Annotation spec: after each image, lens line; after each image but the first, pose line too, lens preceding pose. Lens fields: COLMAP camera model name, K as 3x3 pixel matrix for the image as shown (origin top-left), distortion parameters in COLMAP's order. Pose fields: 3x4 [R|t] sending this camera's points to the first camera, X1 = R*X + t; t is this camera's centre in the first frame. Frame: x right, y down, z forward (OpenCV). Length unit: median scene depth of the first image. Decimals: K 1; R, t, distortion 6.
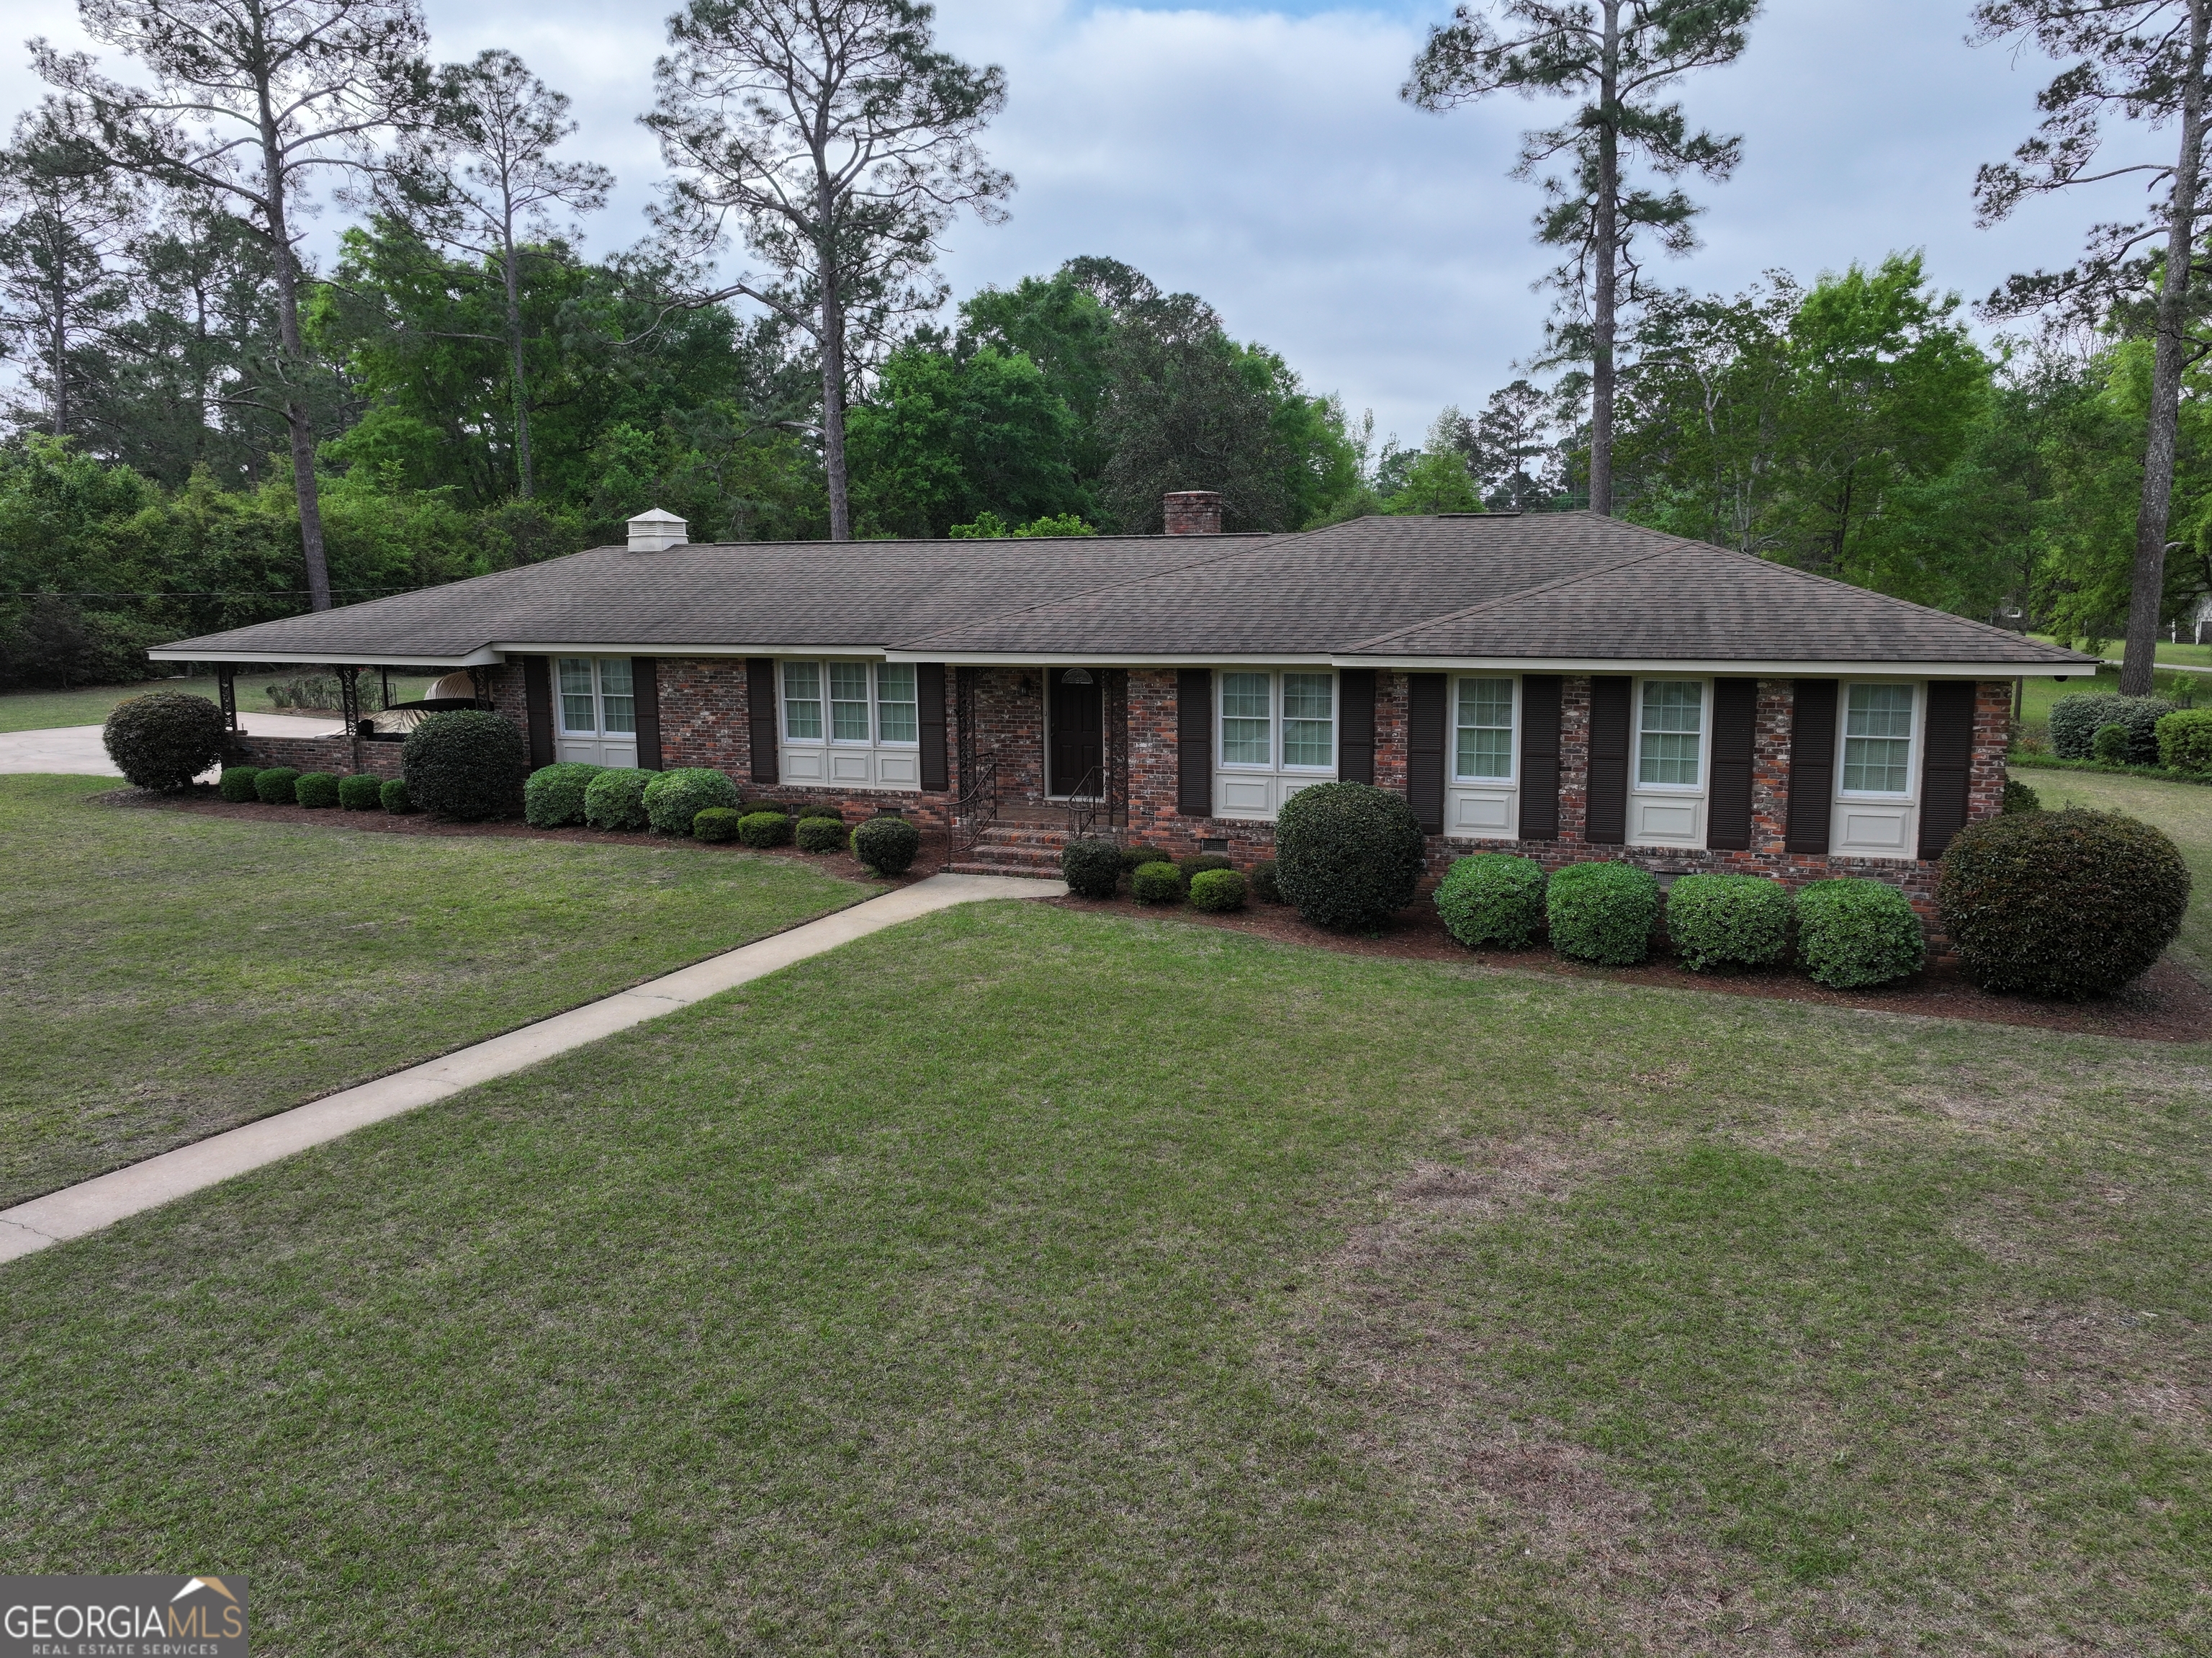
lens RADIAL K [[1554.2, 0, 1111.7], [0, 1554.2, 826.7], [0, 0, 1]] dist [-0.001864, 0.024874]
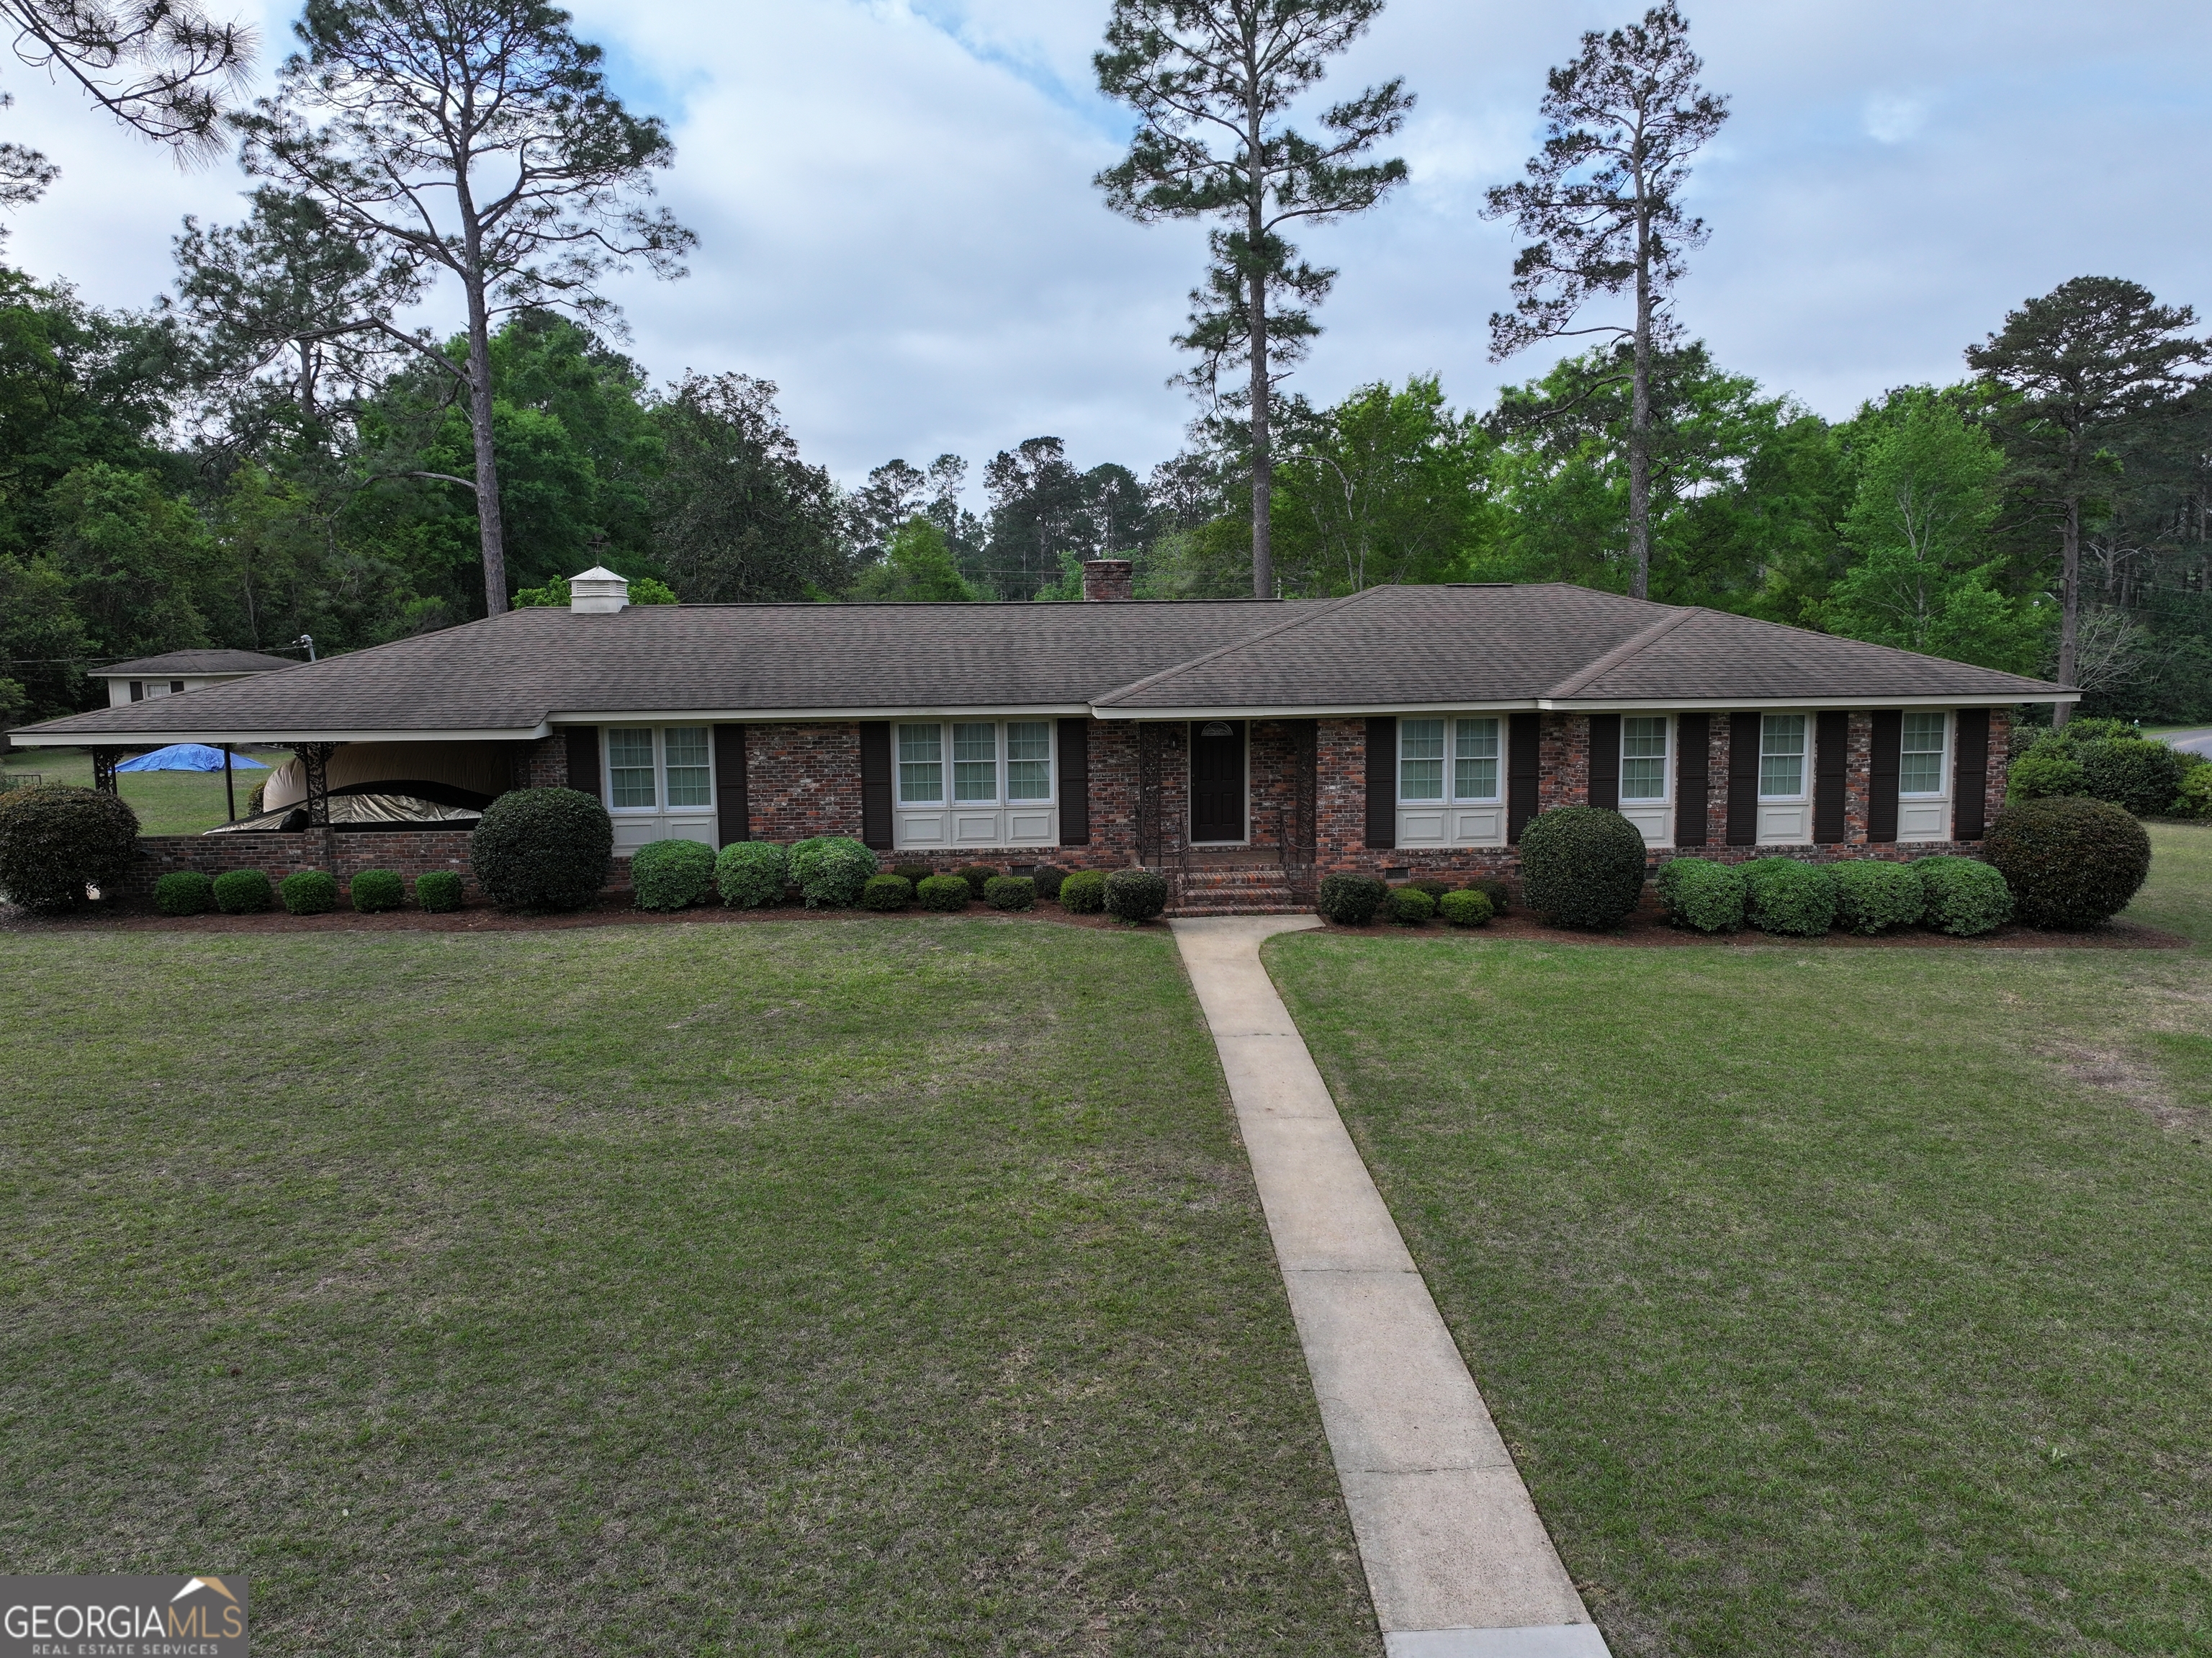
lens RADIAL K [[1554.2, 0, 1111.7], [0, 1554.2, 834.5], [0, 0, 1]] dist [-0.001864, 0.024874]
pose [[0.901613, -0.055522, 0.428966, -0.535472], [0.072566, 0.997088, -0.023466, -0.004164], [-0.426414, 0.052285, 0.903016, 0.062979]]
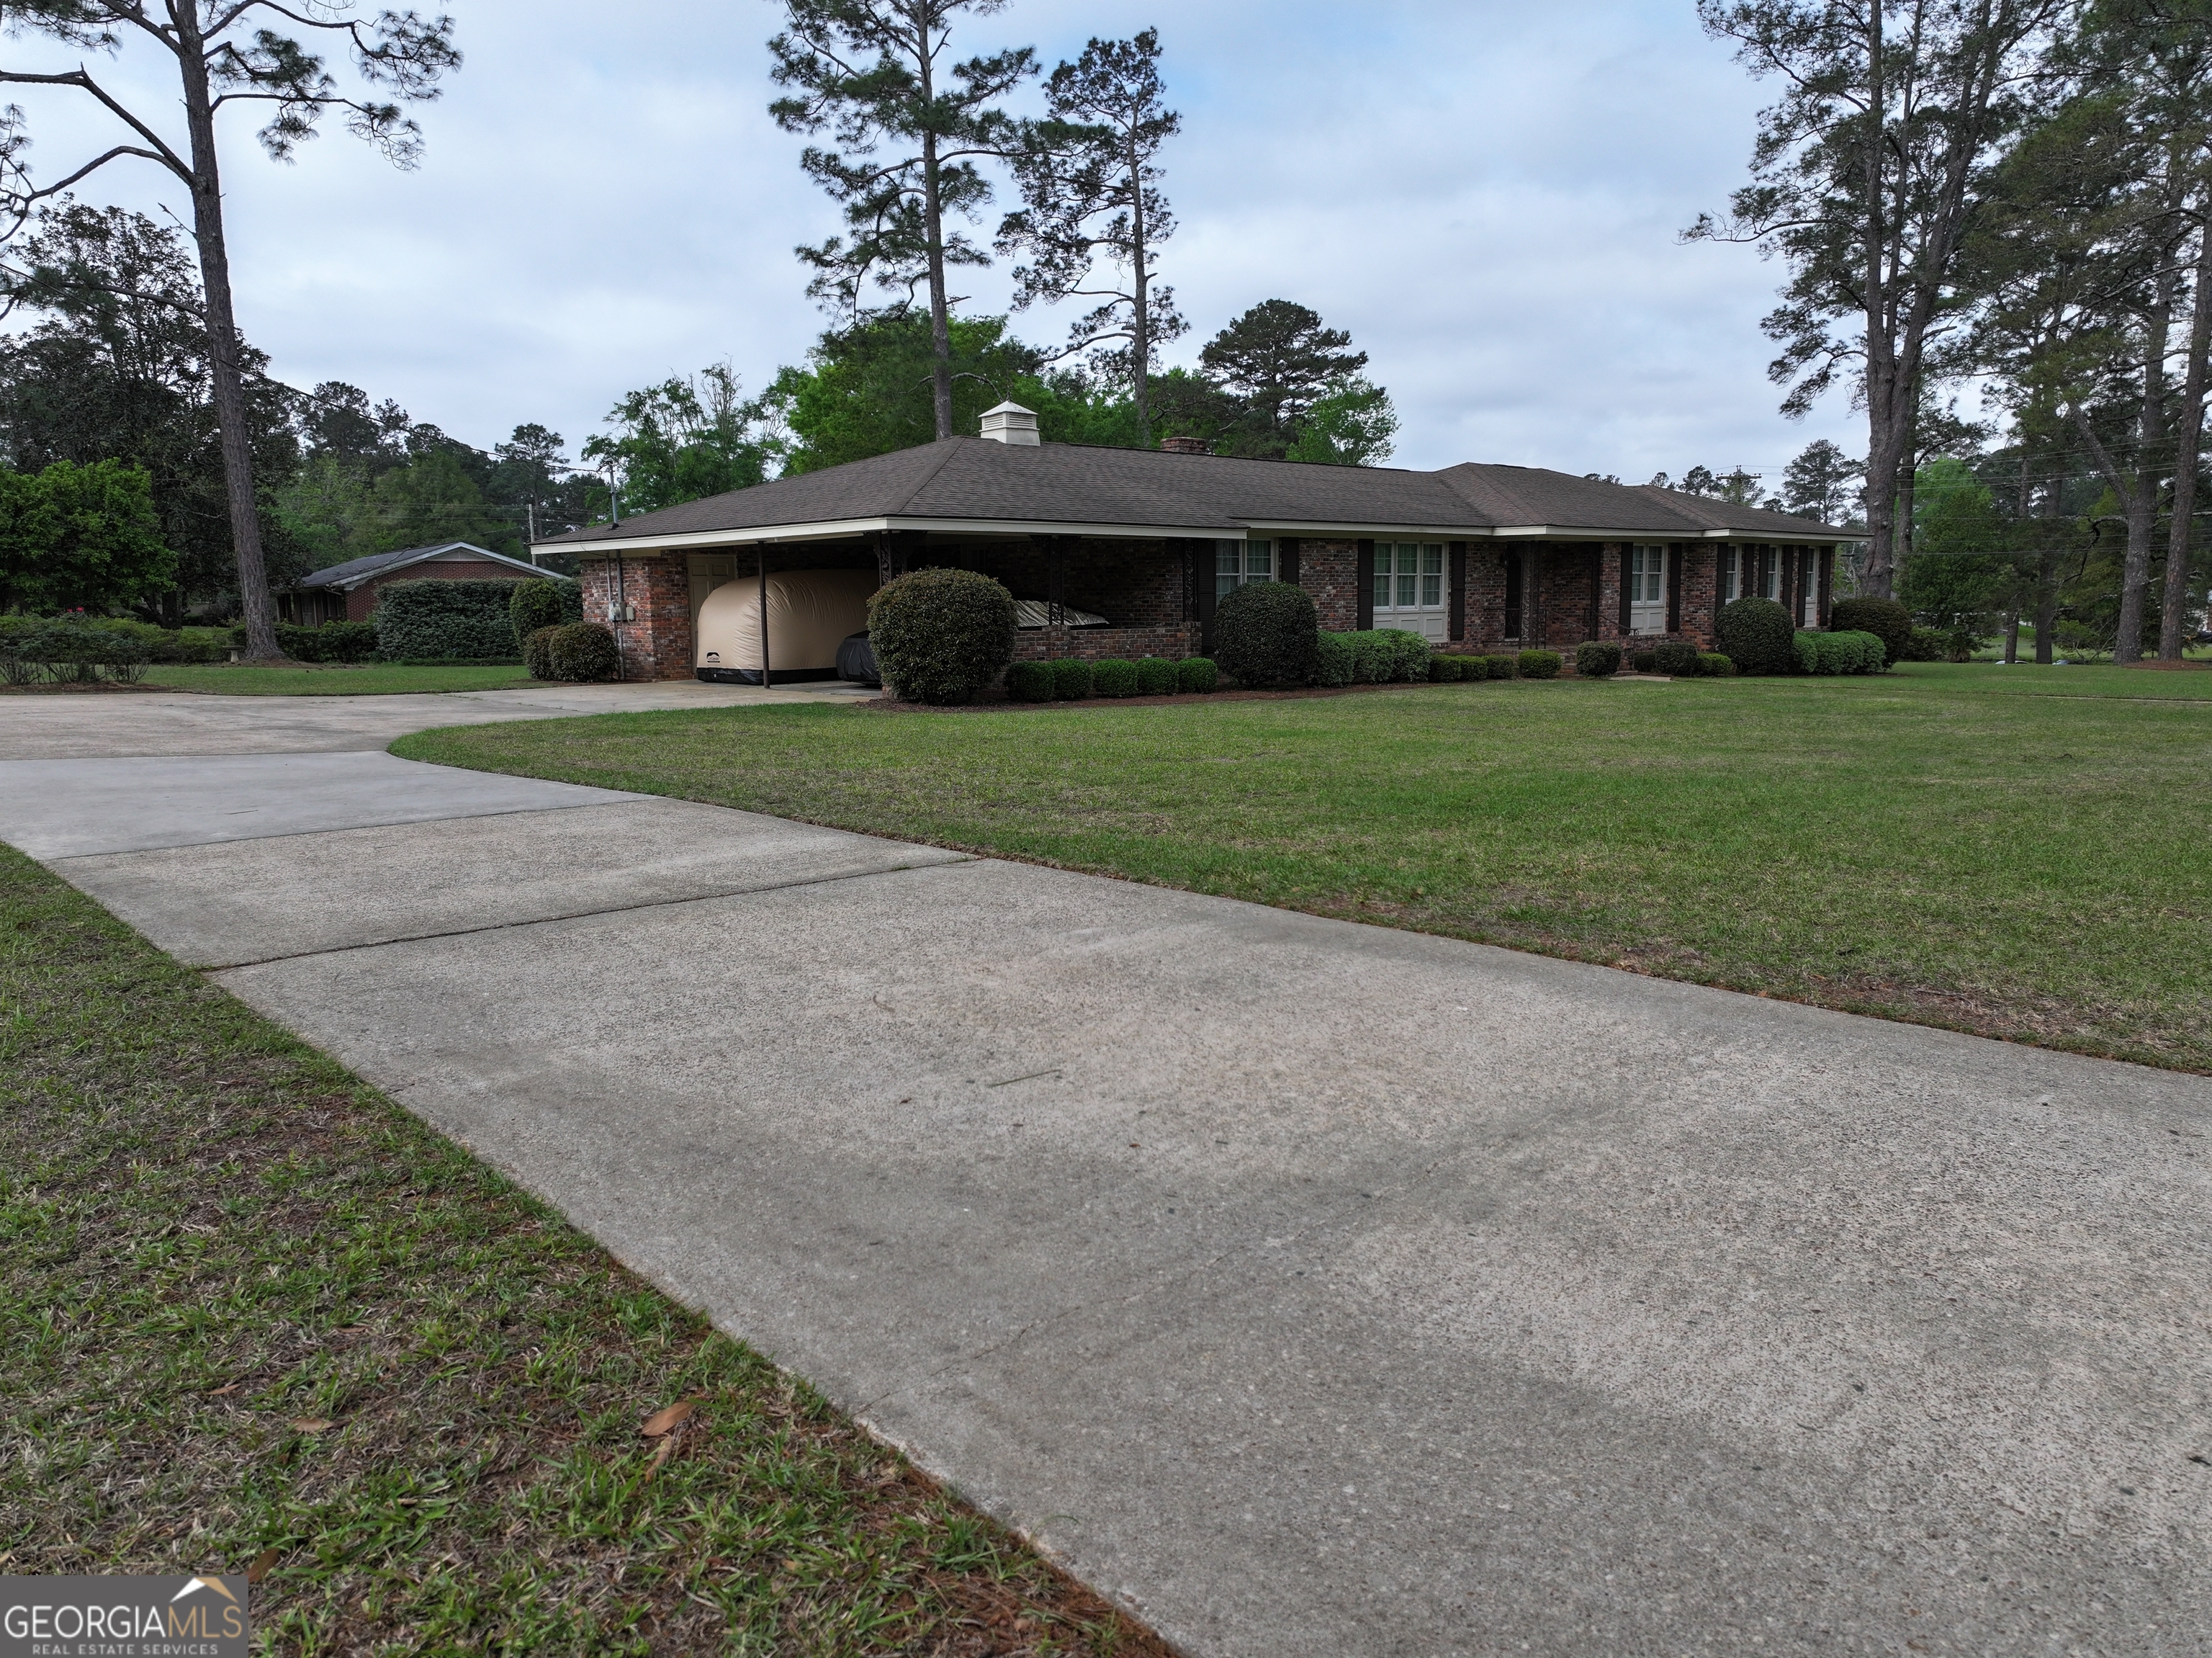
lens RADIAL K [[1554.2, 0, 1103.3], [0, 1554.2, 835.5], [0, 0, 1]] dist [-0.001864, 0.024874]
pose [[0.432677, -0.131370, 0.891926, -1.466314], [0.154336, 0.985515, 0.070286, 0.001038], [-0.888240, 0.107245, 0.446685, 0.696842]]
